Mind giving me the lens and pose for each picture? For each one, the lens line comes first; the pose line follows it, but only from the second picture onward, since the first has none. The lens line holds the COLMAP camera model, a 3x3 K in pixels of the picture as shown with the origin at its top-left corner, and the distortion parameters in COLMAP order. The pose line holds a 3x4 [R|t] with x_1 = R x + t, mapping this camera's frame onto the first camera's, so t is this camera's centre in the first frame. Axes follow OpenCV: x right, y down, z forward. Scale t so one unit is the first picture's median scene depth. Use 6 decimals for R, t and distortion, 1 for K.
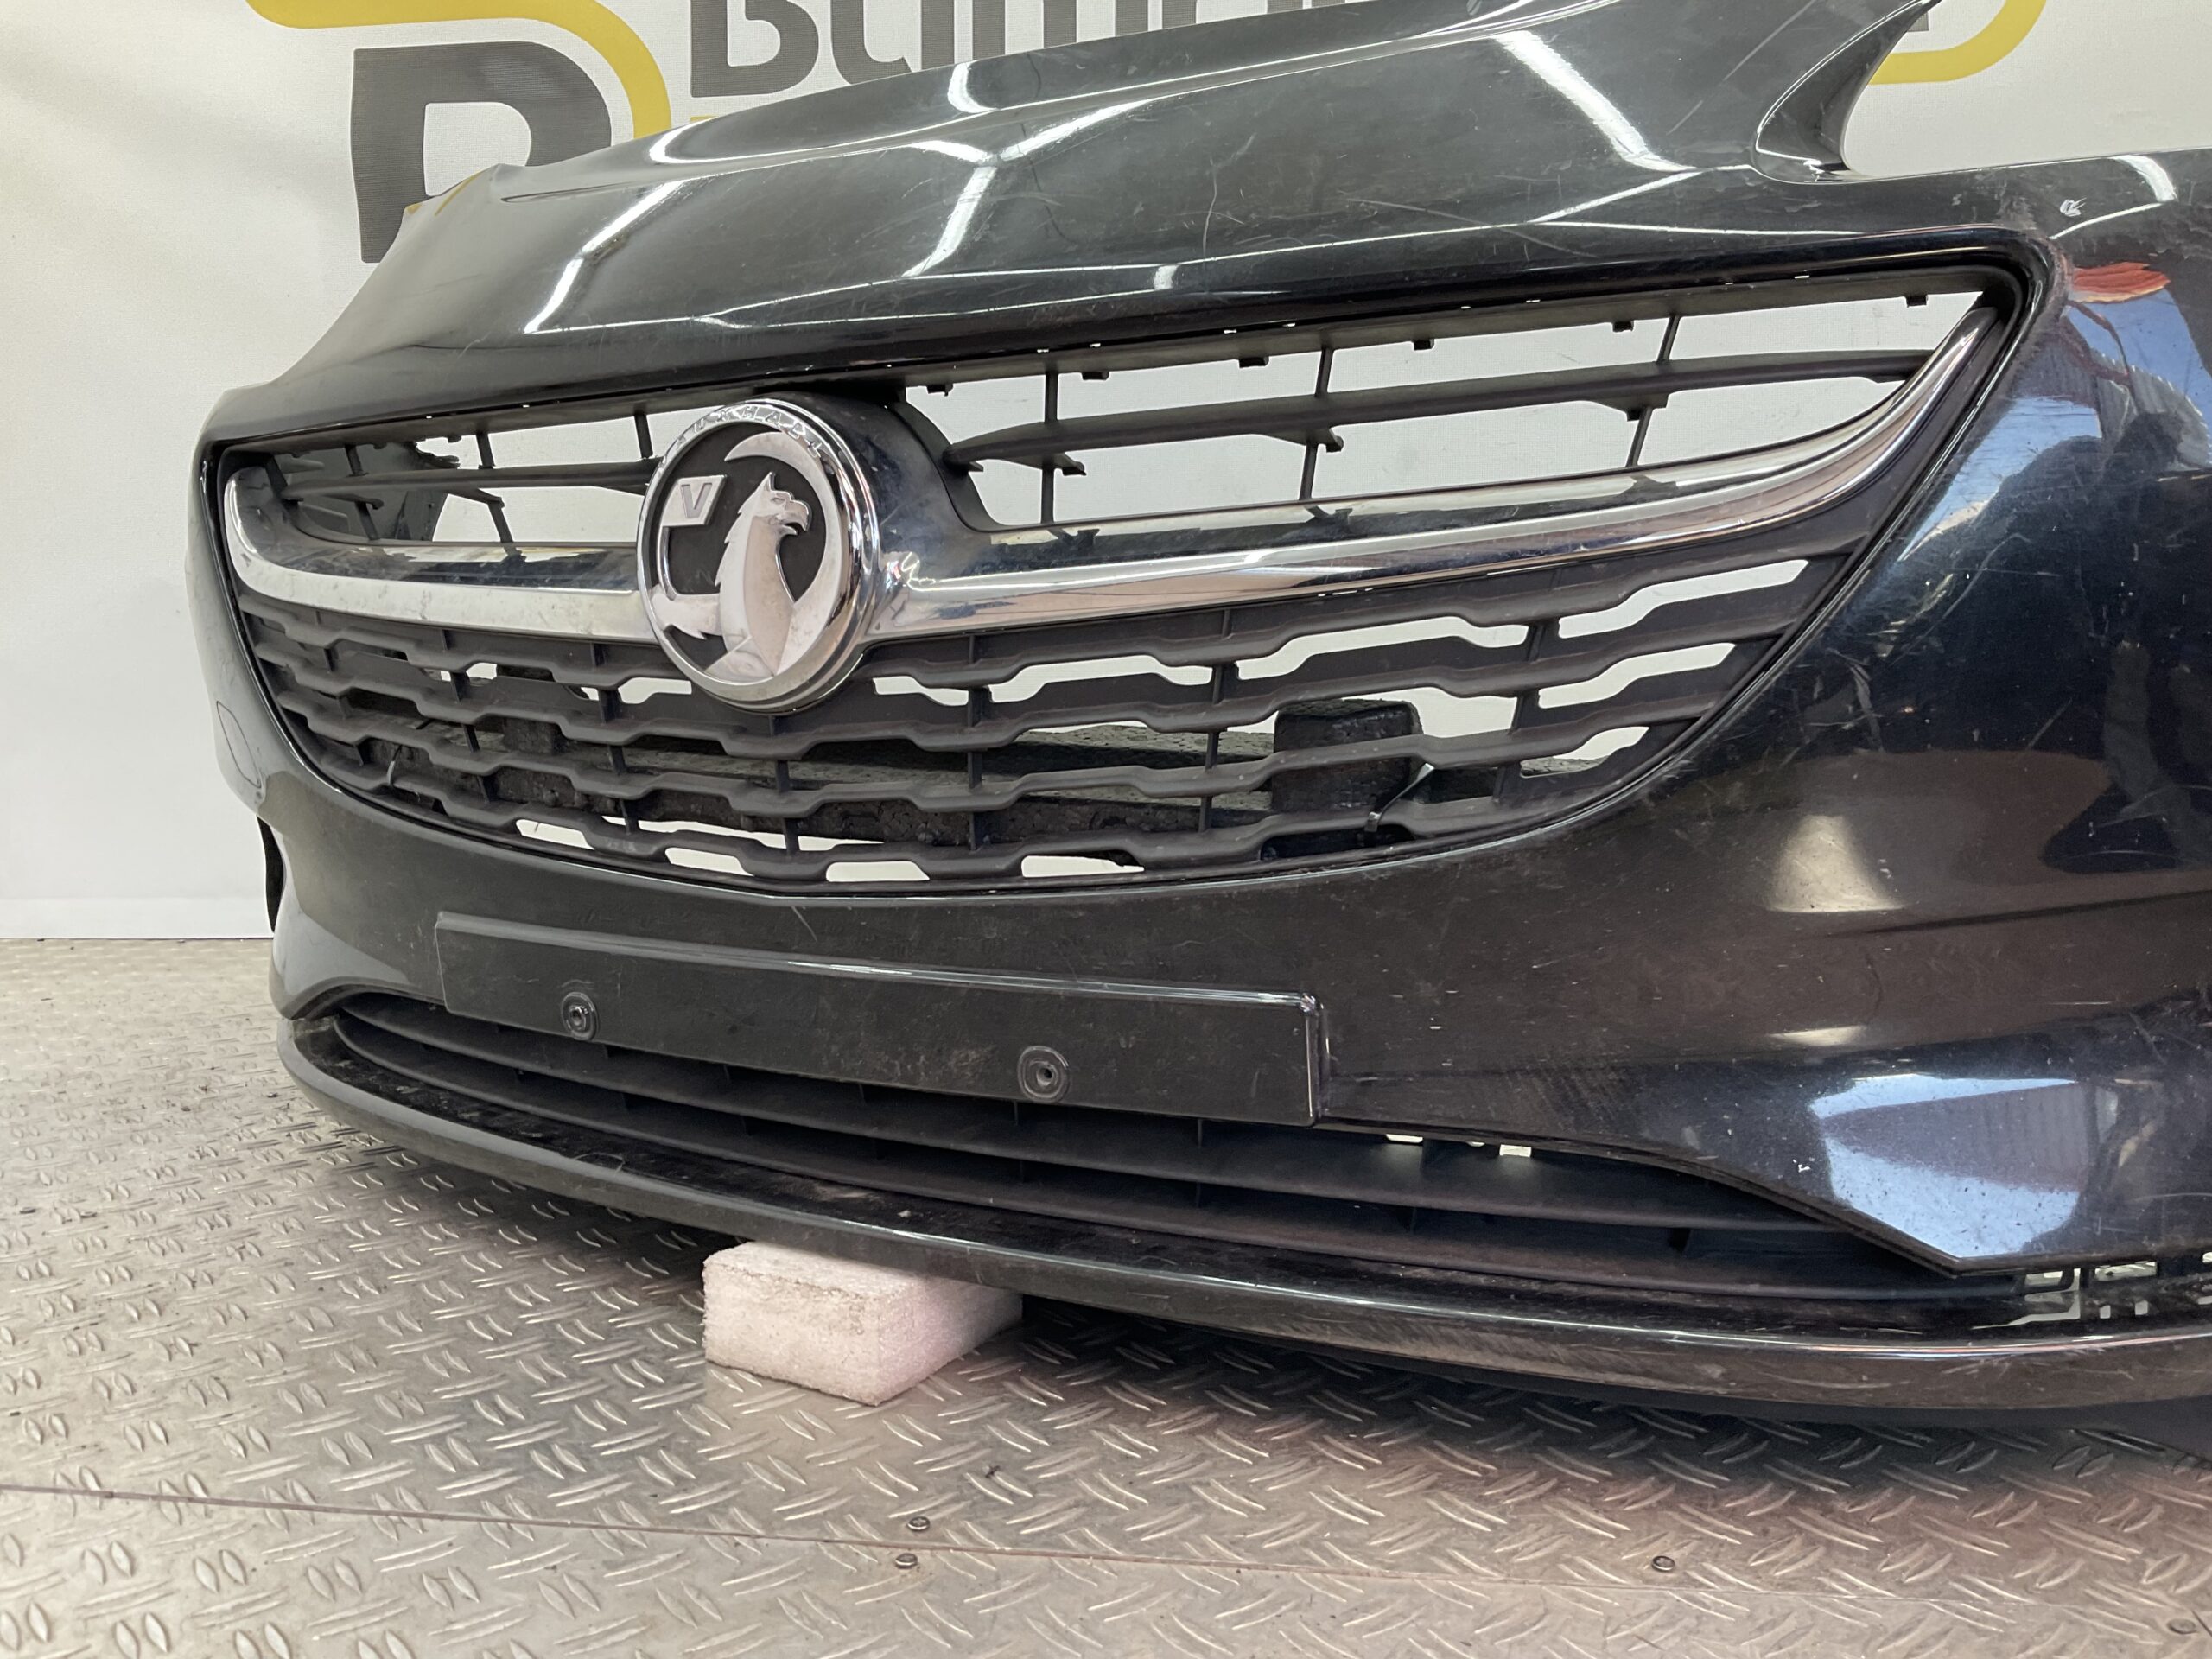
lens RADIAL K [[1814.2, 0, 1106.0], [0, 1814.2, 829.5], [0, 0, 1]] dist [0.133885, -0.289481]
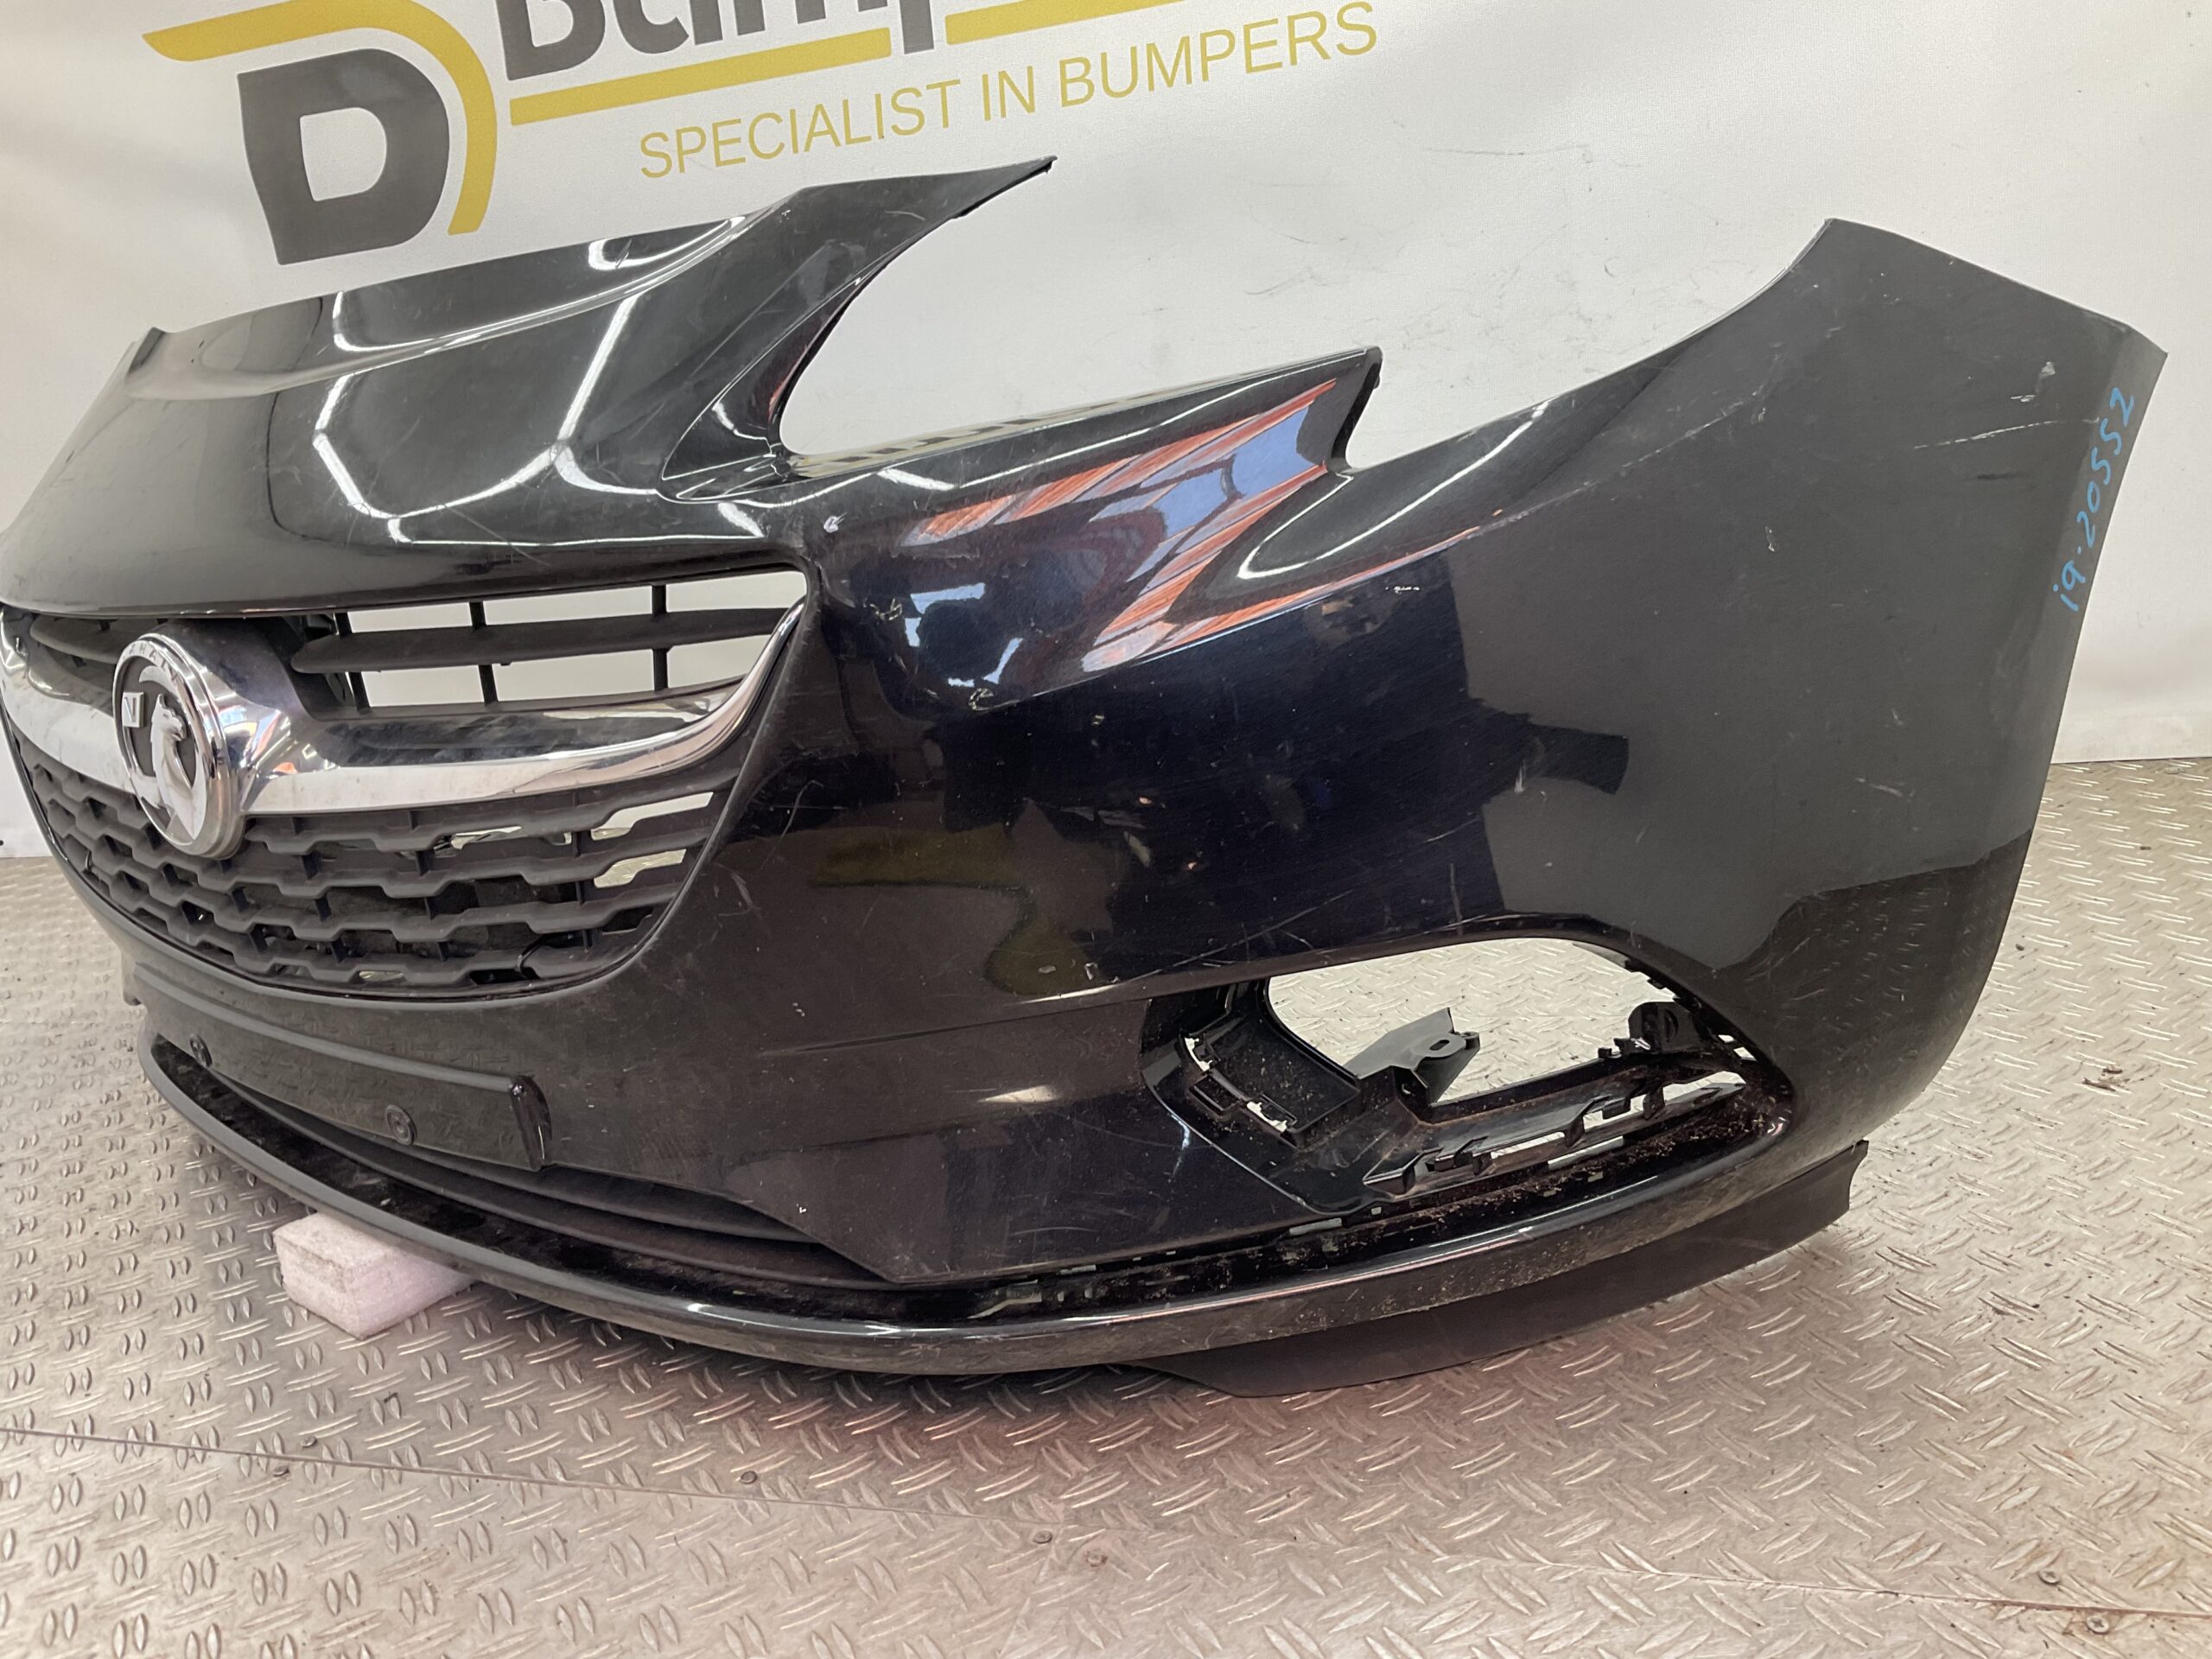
lens RADIAL K [[1825.0, 0, 1106.0], [0, 1825.0, 829.5], [0, 0, 1]] dist [0.102863, -0.205600]
pose [[0.978135, -0.063869, -0.197921, 0.794275], [0.097452, 0.981486, 0.164886, -0.267039], [0.183726, -0.180569, 0.966250, -0.208315]]
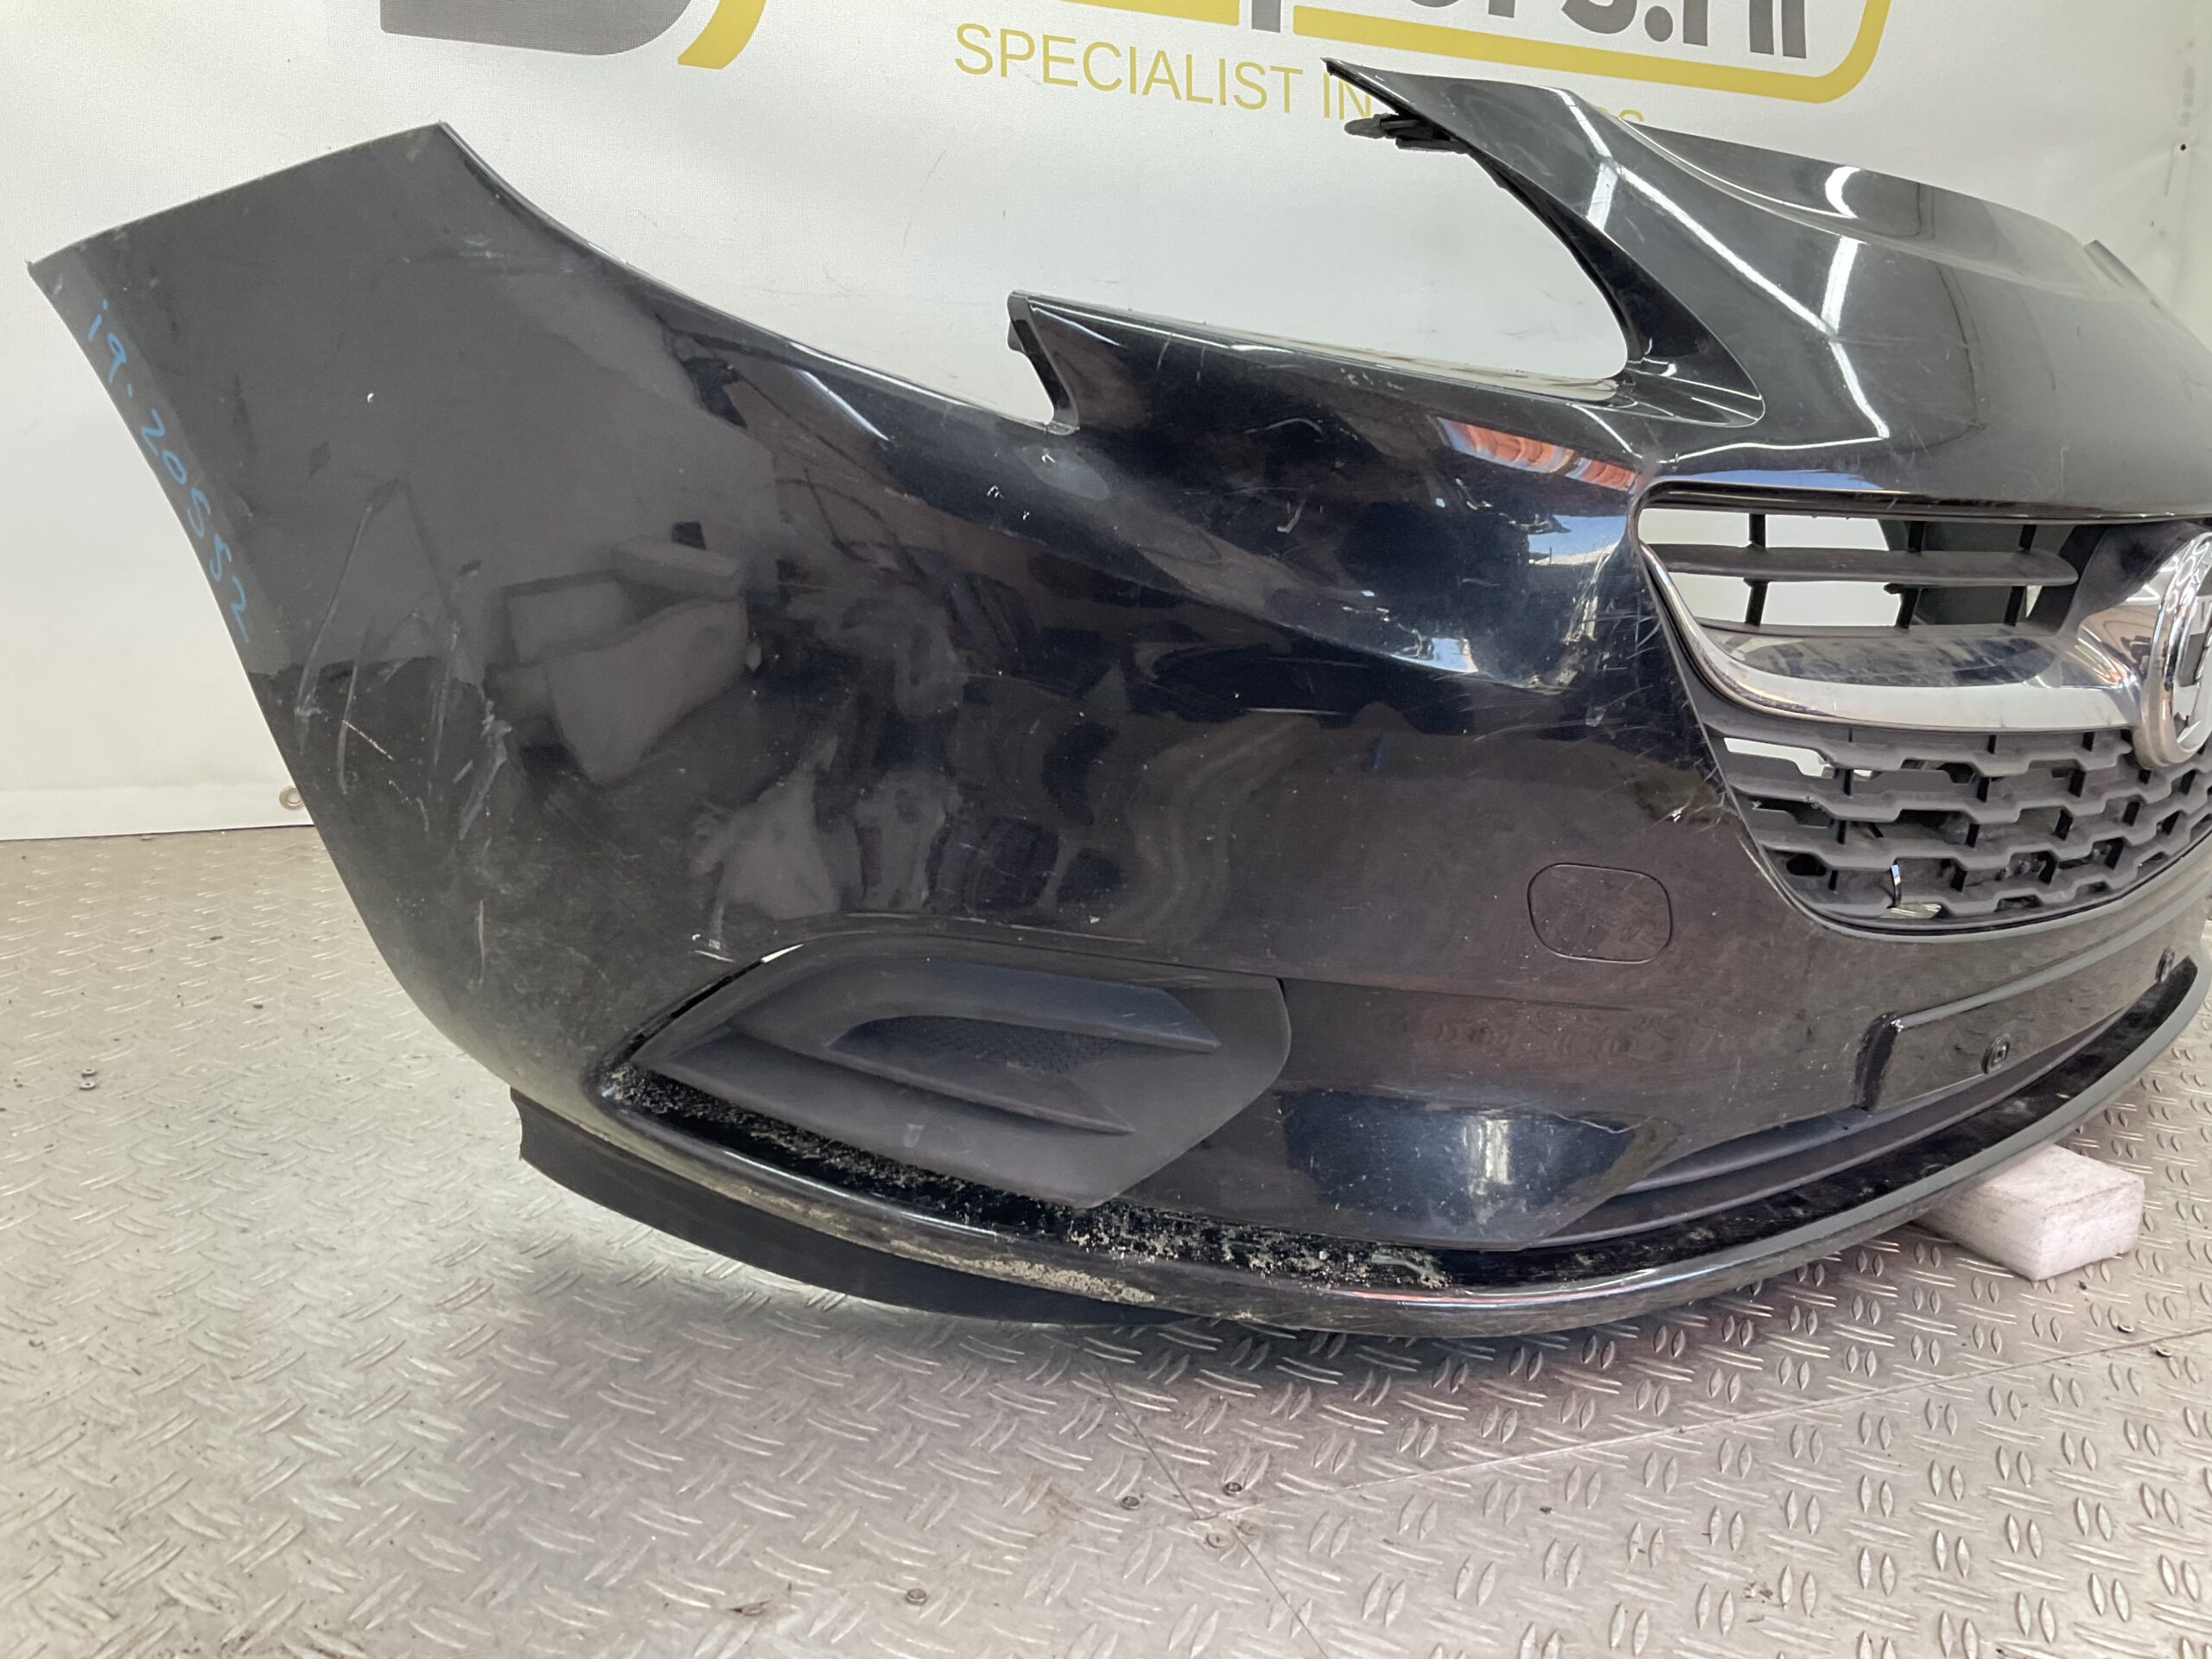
lens RADIAL K [[1814.2, 0, 1106.0], [0, 1814.2, 829.5], [0, 0, 1]] dist [0.133885, -0.289481]
pose [[0.871884, -0.055577, 0.486549, -1.421399], [-0.020442, 0.988543, 0.149549, -0.209894], [-0.489286, -0.140335, 0.860758, 0.171687]]
